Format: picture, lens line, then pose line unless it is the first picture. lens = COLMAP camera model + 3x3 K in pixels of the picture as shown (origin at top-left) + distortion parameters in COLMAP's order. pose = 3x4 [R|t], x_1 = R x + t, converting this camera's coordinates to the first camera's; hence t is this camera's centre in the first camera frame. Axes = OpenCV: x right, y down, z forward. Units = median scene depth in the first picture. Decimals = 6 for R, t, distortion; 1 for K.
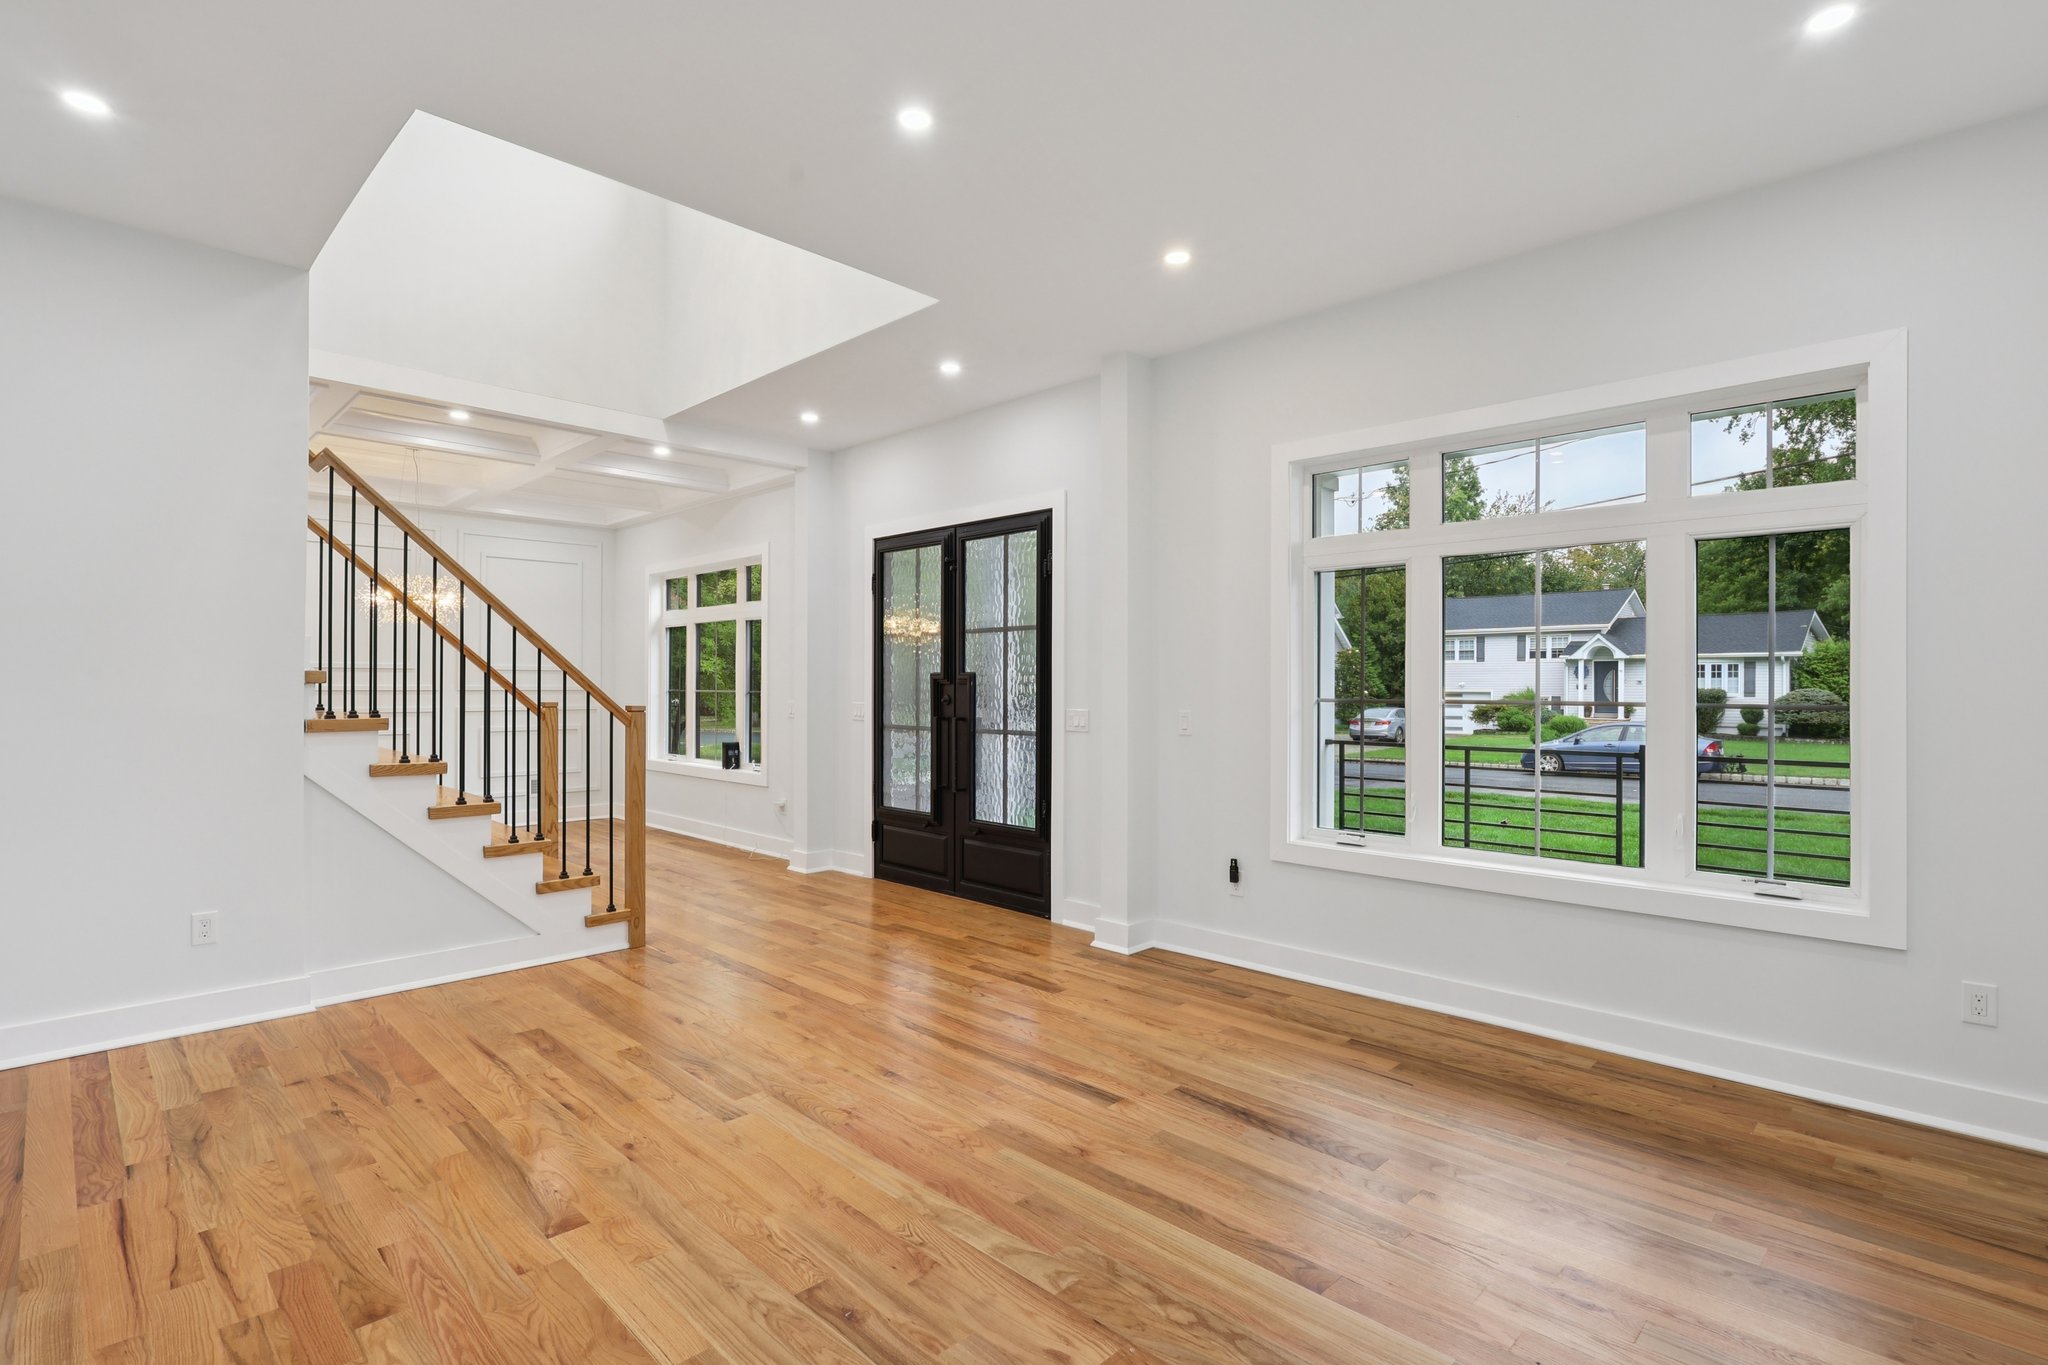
lens RADIAL K [[959.5, 0, 1036.1], [0, 959.5, 684.9], [0, 0, 1]] dist [-0.005122, 0.000302]
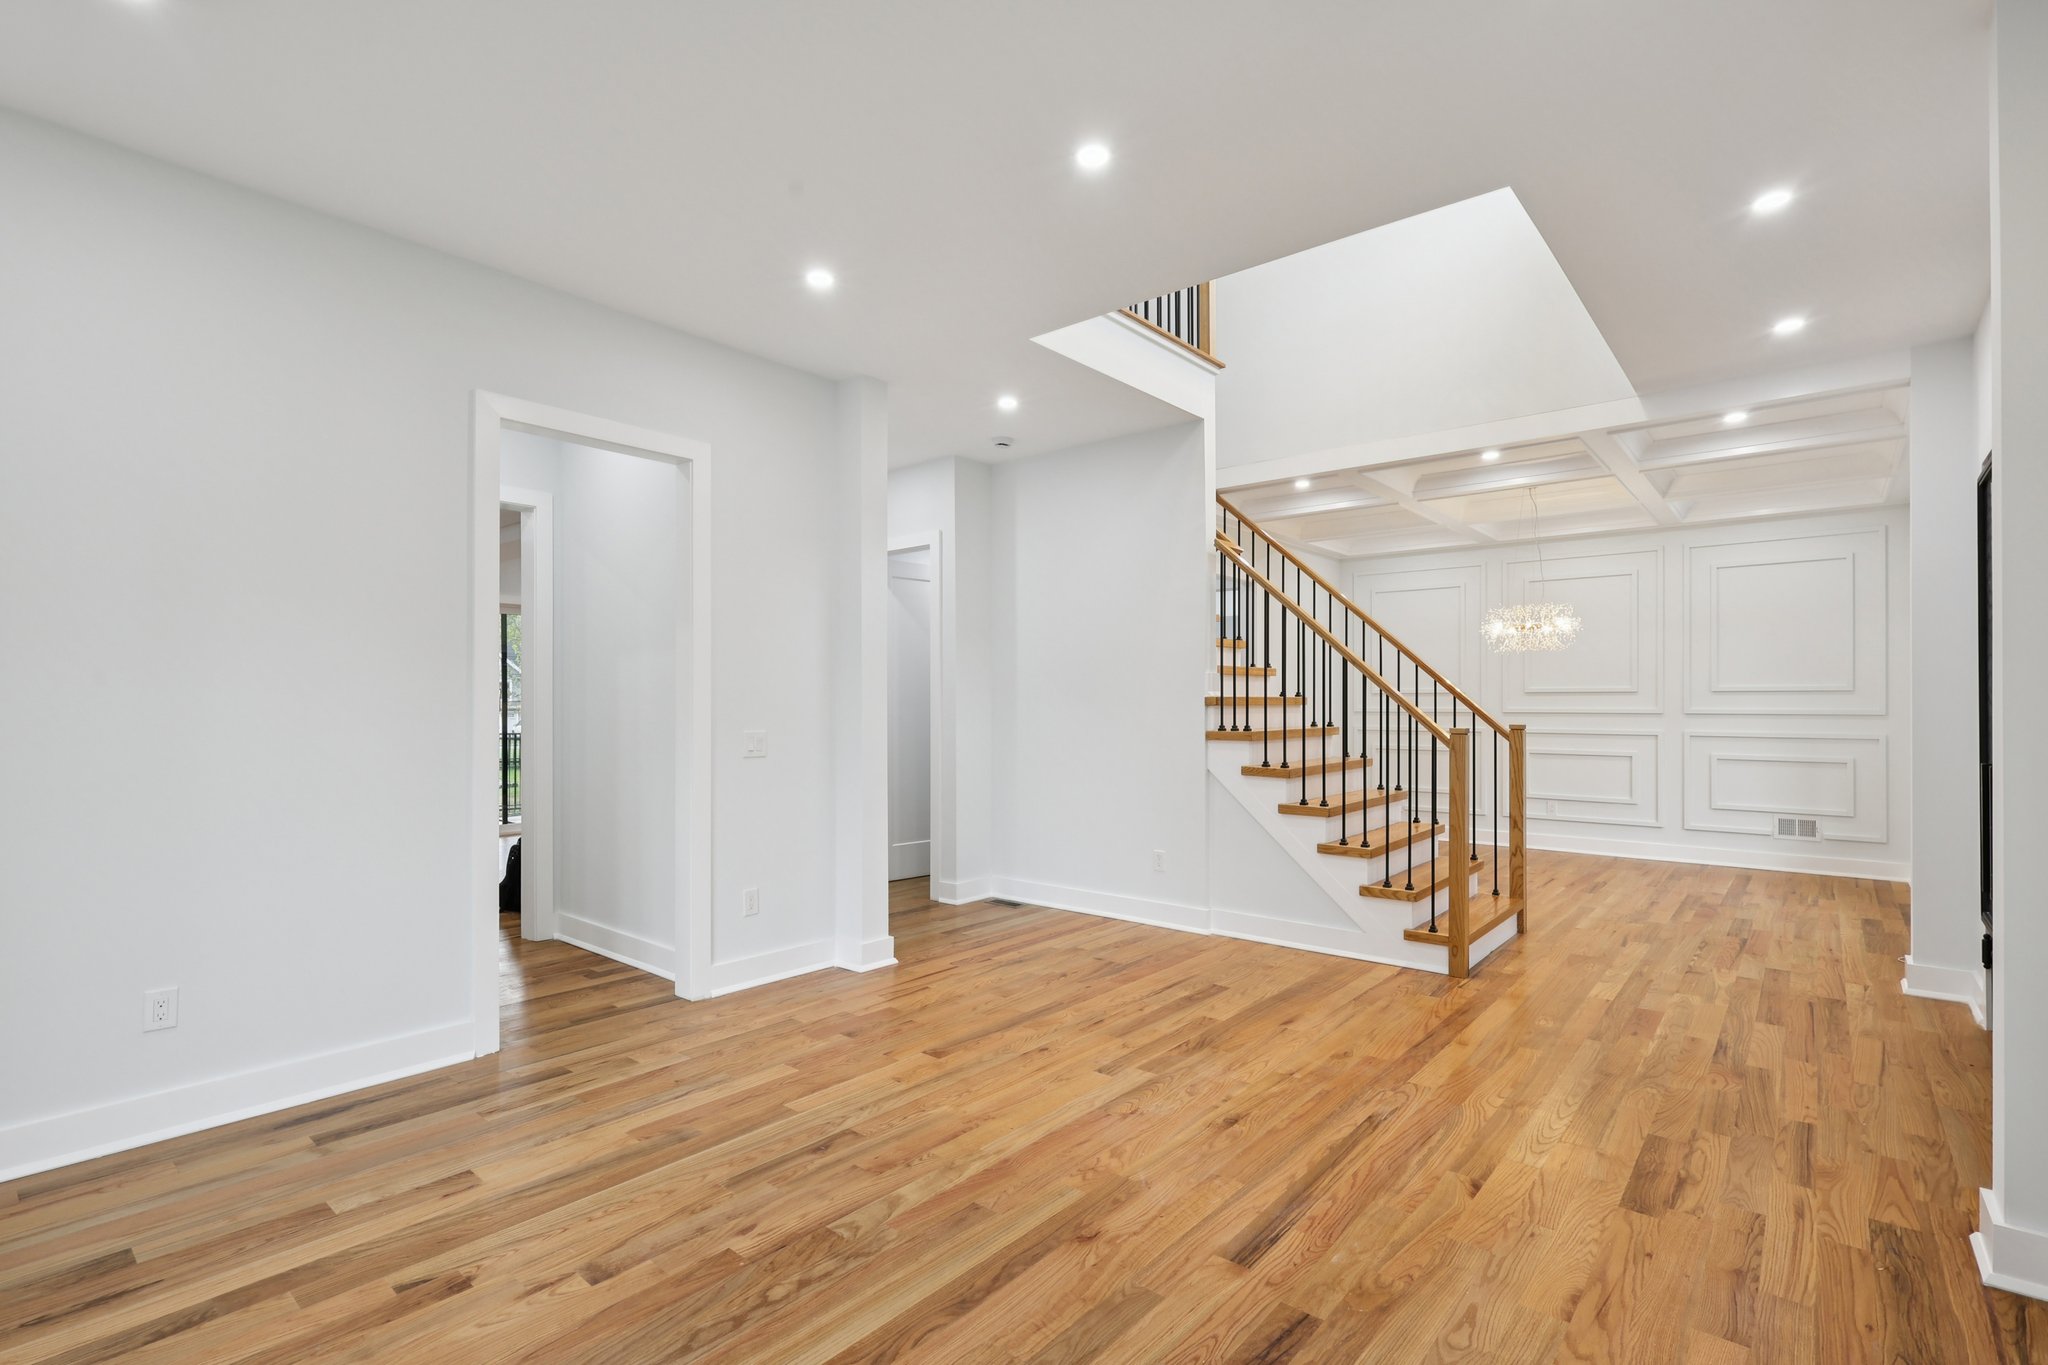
lens RADIAL K [[959.5, 0, 1036.2], [0, 959.5, 693.1], [0, 0, 1]] dist [-0.005122, 0.000302]
pose [[0.081775, -0.018046, -0.996487, 0.771807], [-0.001255, 0.999833, -0.018210, 0.007228], [0.996650, 0.002739, 0.081739, 0.739297]]
